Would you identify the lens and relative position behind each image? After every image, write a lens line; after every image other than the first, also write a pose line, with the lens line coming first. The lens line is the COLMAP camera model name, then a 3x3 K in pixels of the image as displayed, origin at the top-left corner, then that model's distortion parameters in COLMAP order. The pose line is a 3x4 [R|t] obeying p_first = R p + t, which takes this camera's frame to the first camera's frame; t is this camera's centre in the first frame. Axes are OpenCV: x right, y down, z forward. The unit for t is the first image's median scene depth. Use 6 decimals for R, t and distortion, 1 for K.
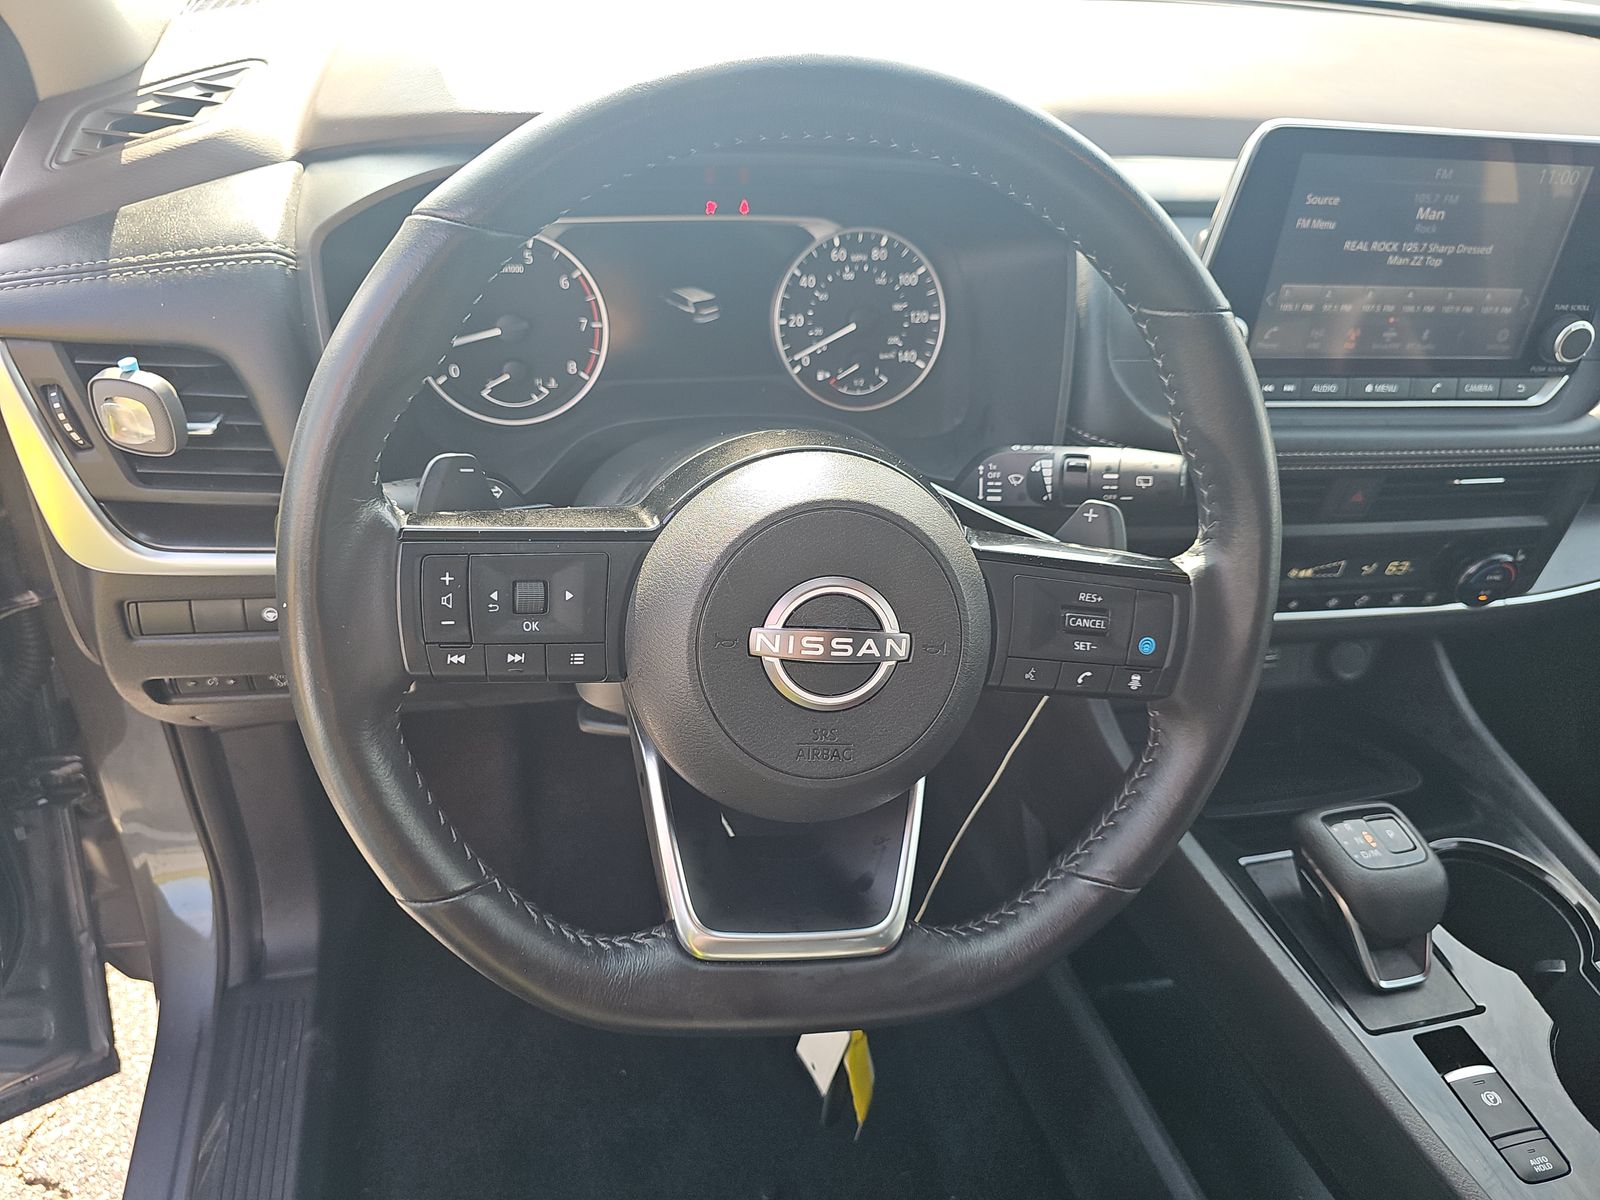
lens RADIAL K [[1080.5, 0, 788.2], [0, 1080.5, 593.0], [0, 0, 1]] dist [0.048630, -0.056241]
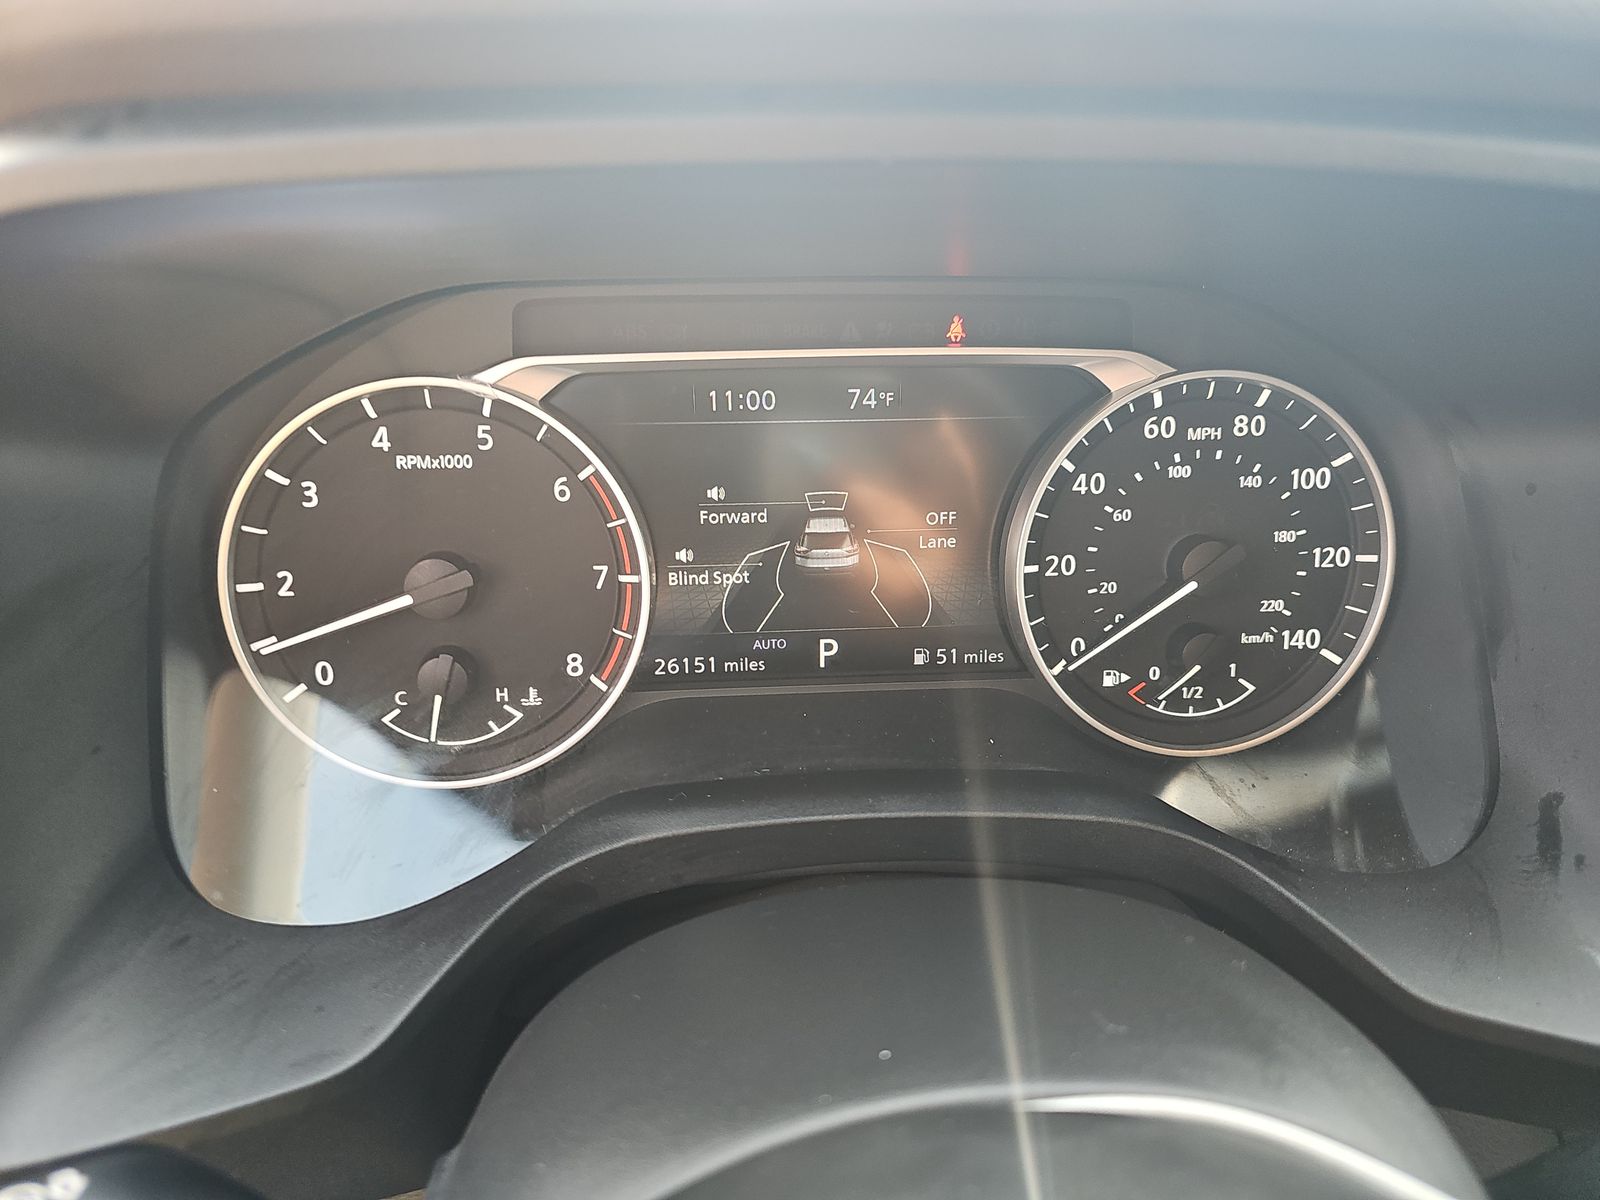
lens RADIAL K [[1080.5, 0, 801.4], [0, 1080.5, 607.5], [0, 0, 1]] dist [0.048630, -0.056241]
pose [[0.991385, 0.024365, -0.128696, -0.045607], [-0.037366, 0.994326, -0.099595, -0.198906], [0.125539, 0.103546, 0.986670, 0.577458]]
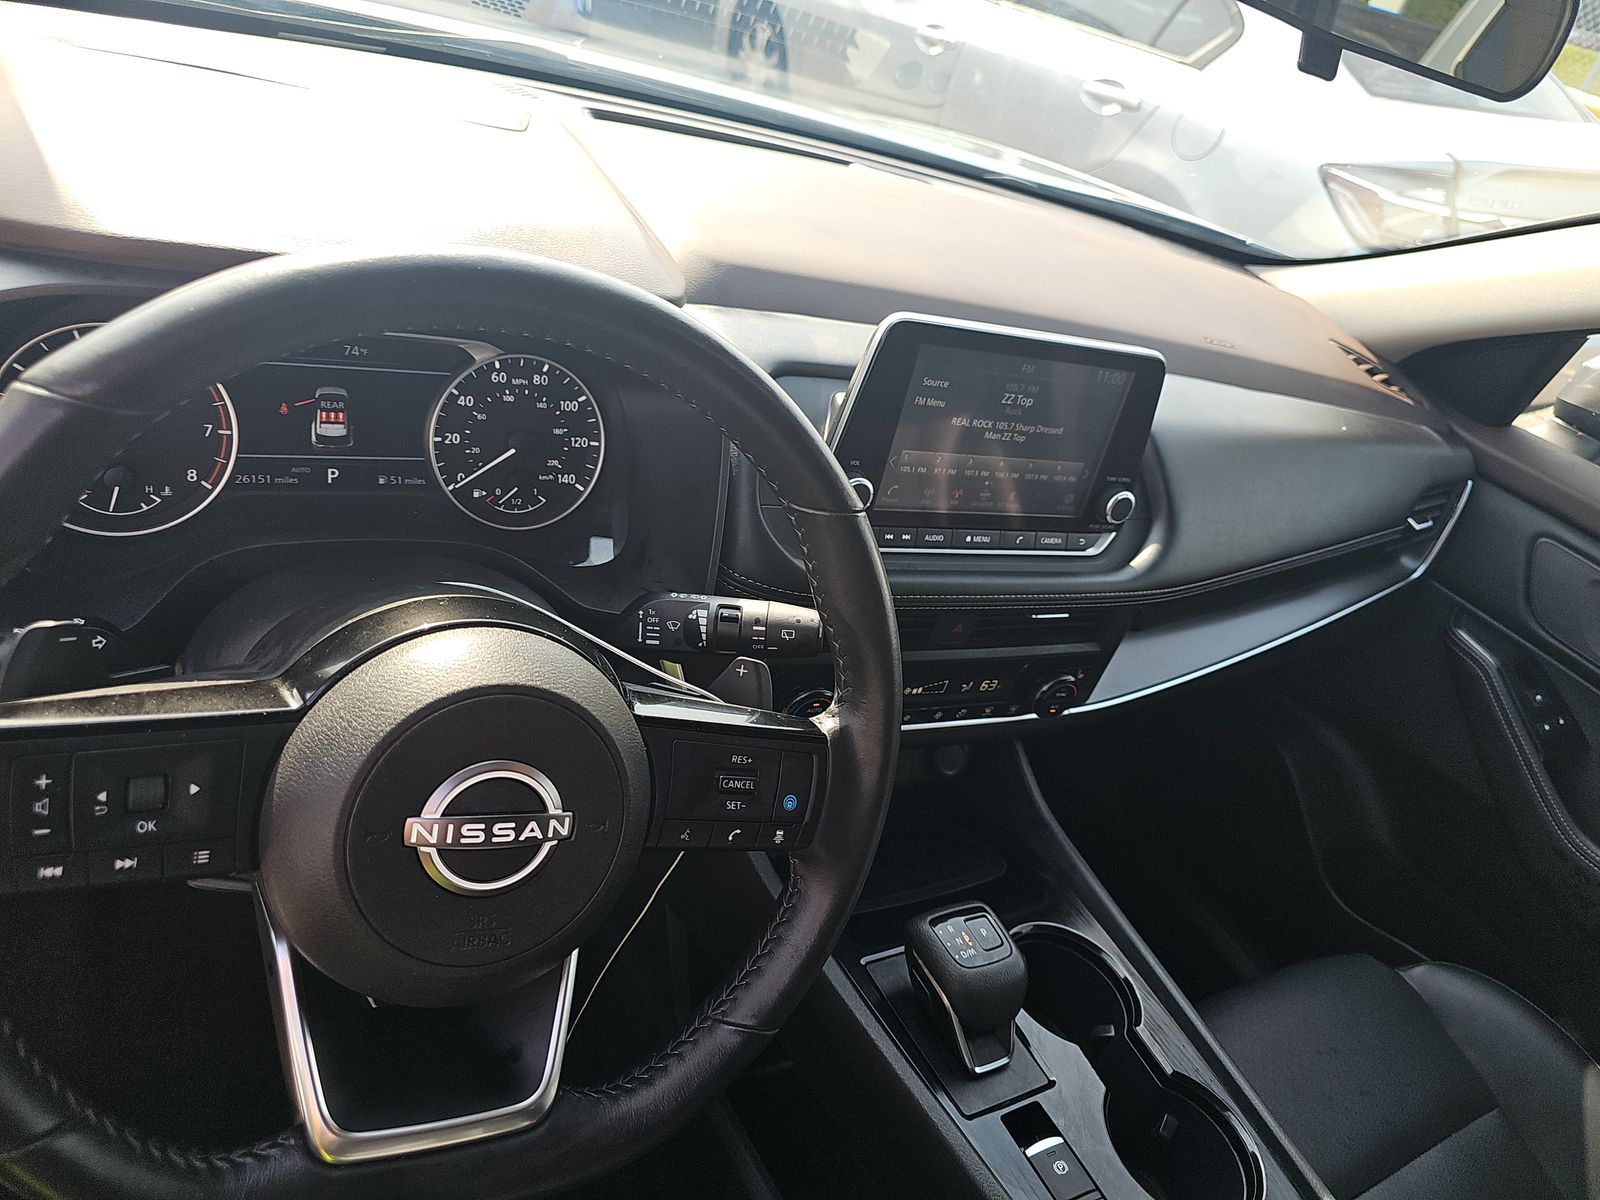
lens RADIAL K [[1080.5, 0, 788.2], [0, 1080.5, 582.1], [0, 0, 1]] dist [0.048630, -0.056241]
pose [[0.945718, 0.029378, 0.323659, -0.021032], [-0.016322, 0.998943, -0.042979, -0.091580], [-0.324579, 0.035363, 0.945197, -0.023900]]
